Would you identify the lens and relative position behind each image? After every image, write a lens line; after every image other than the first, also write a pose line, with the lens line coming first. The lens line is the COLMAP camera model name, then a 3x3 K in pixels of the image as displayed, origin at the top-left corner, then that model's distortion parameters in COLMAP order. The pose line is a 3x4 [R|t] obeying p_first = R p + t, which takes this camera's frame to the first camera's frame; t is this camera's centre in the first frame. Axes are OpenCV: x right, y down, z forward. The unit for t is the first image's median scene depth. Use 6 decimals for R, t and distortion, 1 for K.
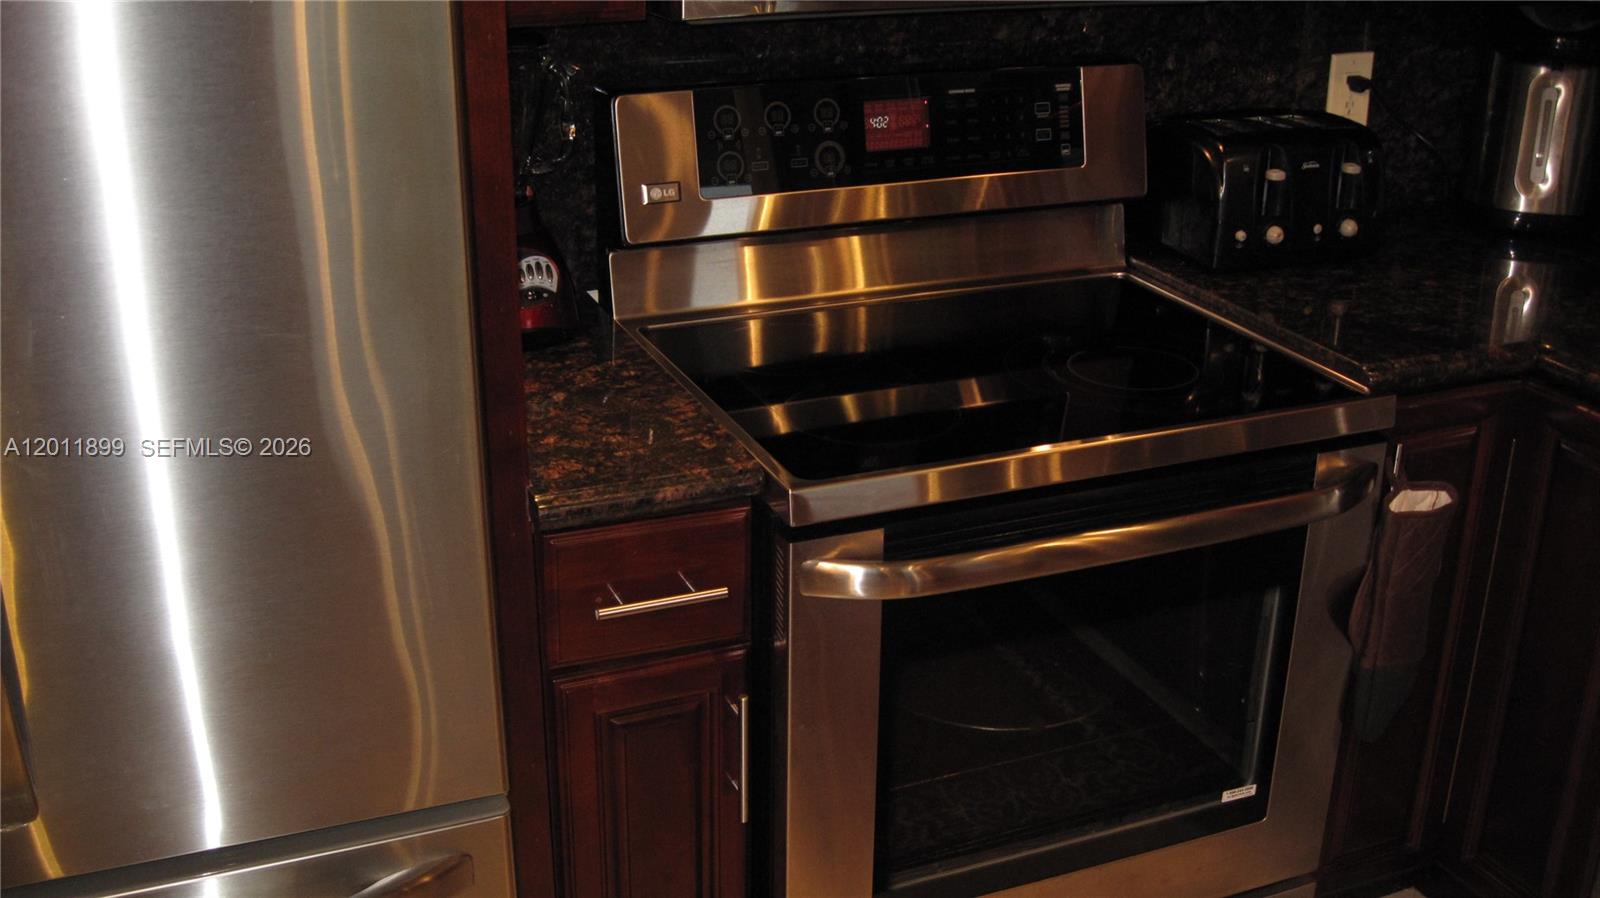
lens RADIAL K [[1712.0, 0, 784.7], [0, 1712.0, 457.0], [0, 0, 1]] dist [-0.105402, 0.000000]
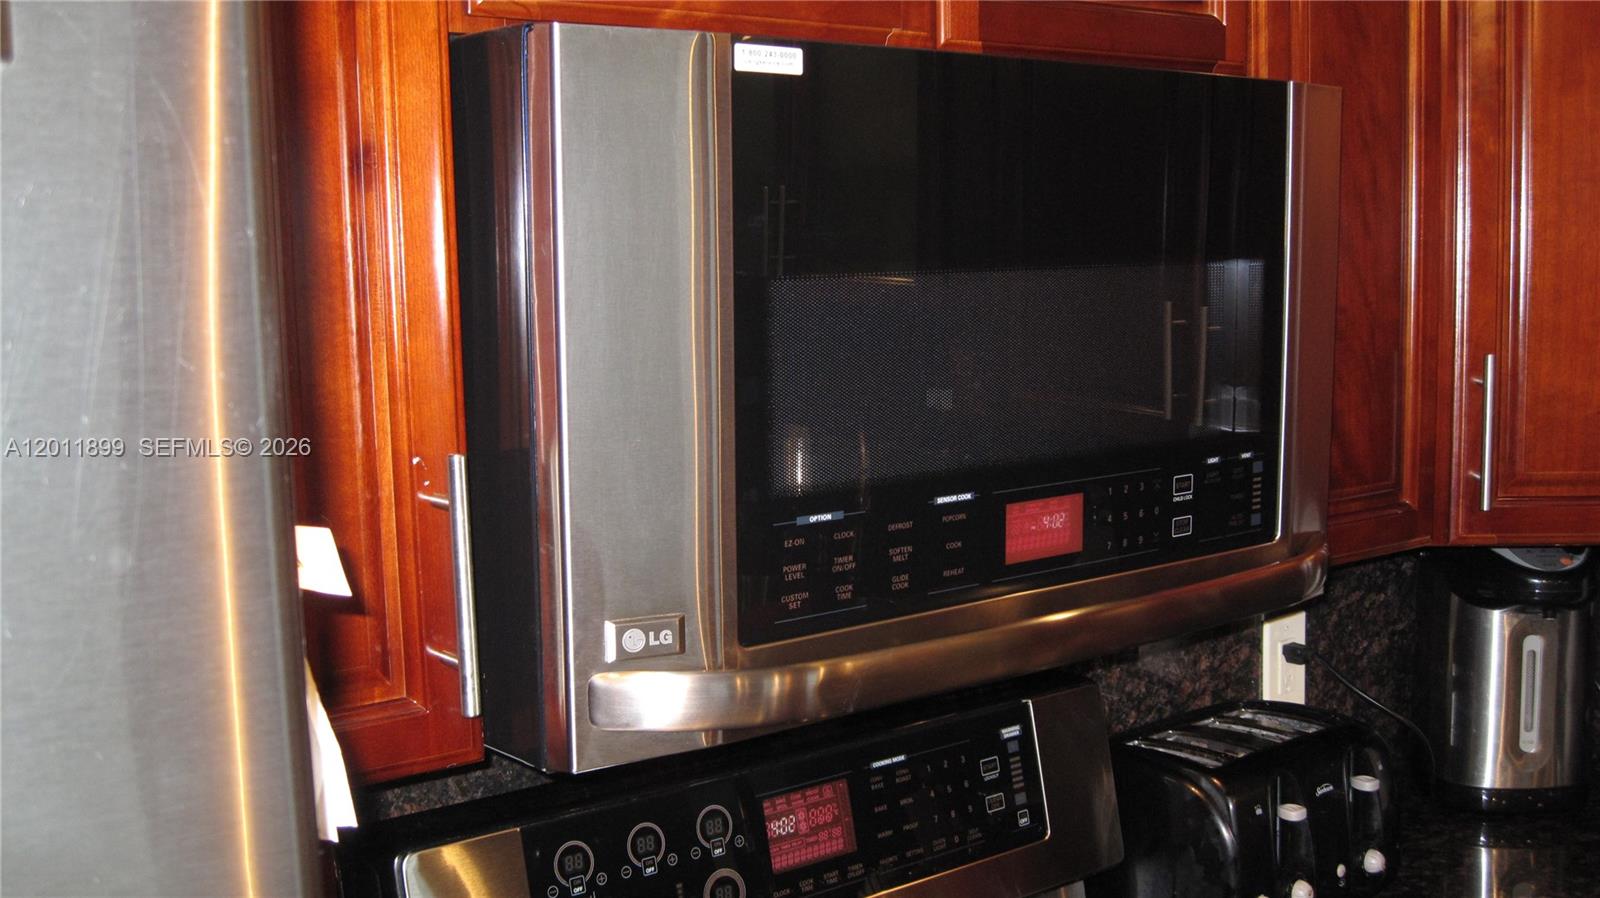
lens RADIAL K [[1712.0, 0, 801.3], [0, 1712.0, 446.6], [0, 0, 1]] dist [-0.105402, 0.000000]
pose [[0.963198, -0.064417, 0.260961, -0.098846], [0.135061, 0.955385, -0.262673, -0.156109], [-0.232398, 0.288252, 0.928925, 0.323046]]
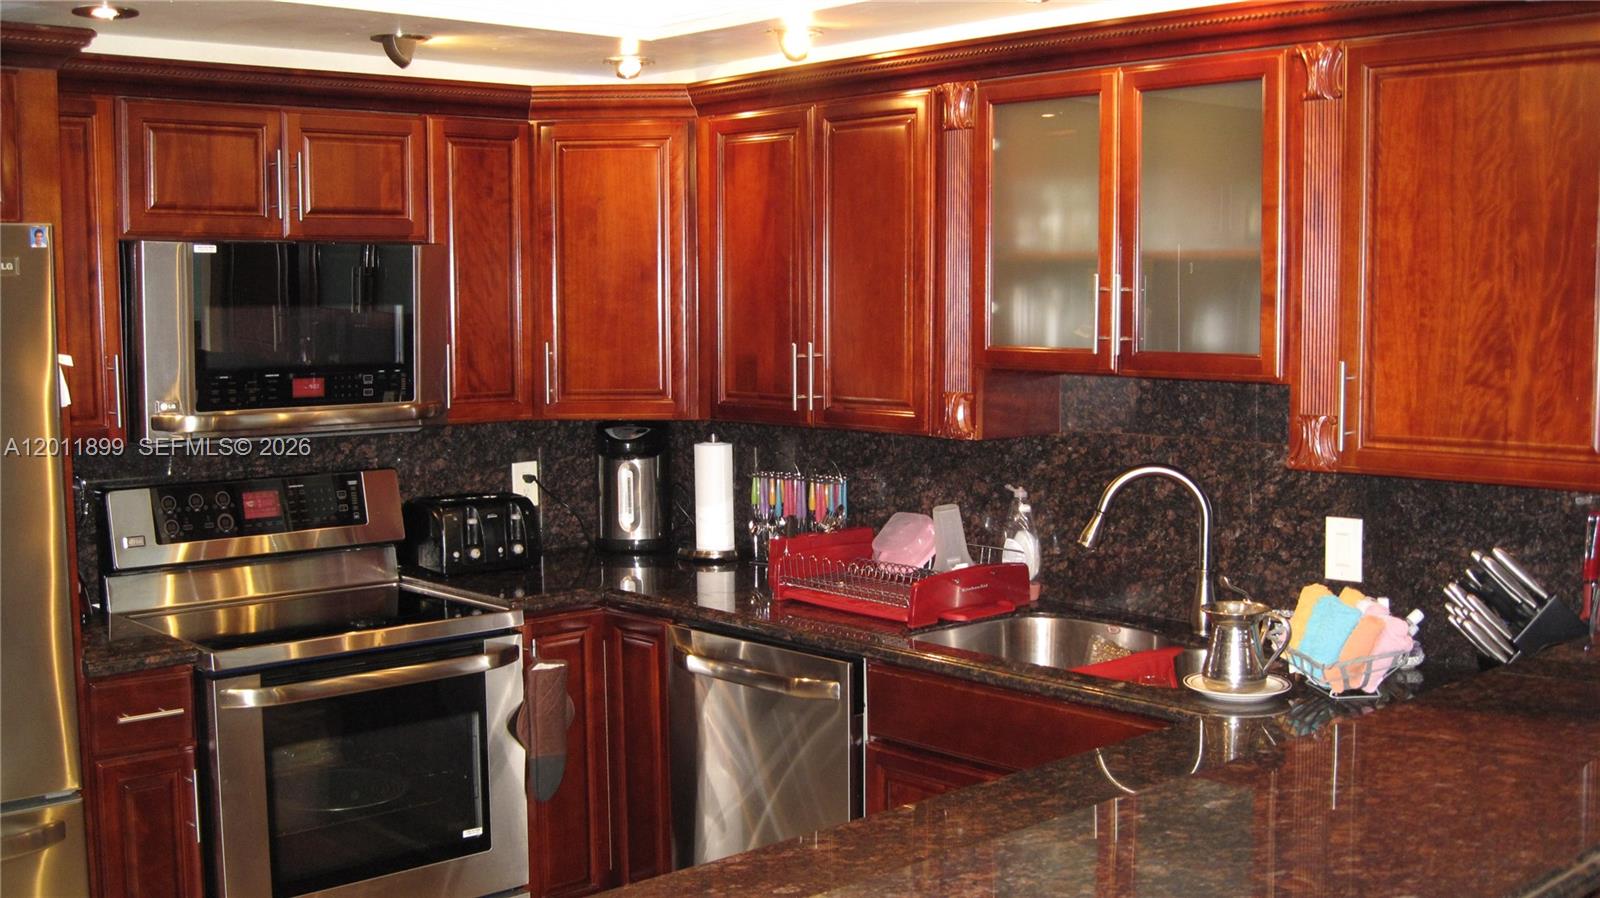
lens RADIAL K [[1712.0, 0, 787.9], [0, 1712.0, 465.6], [0, 0, 1]] dist [-0.105402, 0.000000]
pose [[0.942378, -0.049702, 0.330838, -0.003243], [0.143635, 0.953230, -0.265934, 0.333047], [-0.302147, 0.298130, 0.905442, -0.852004]]
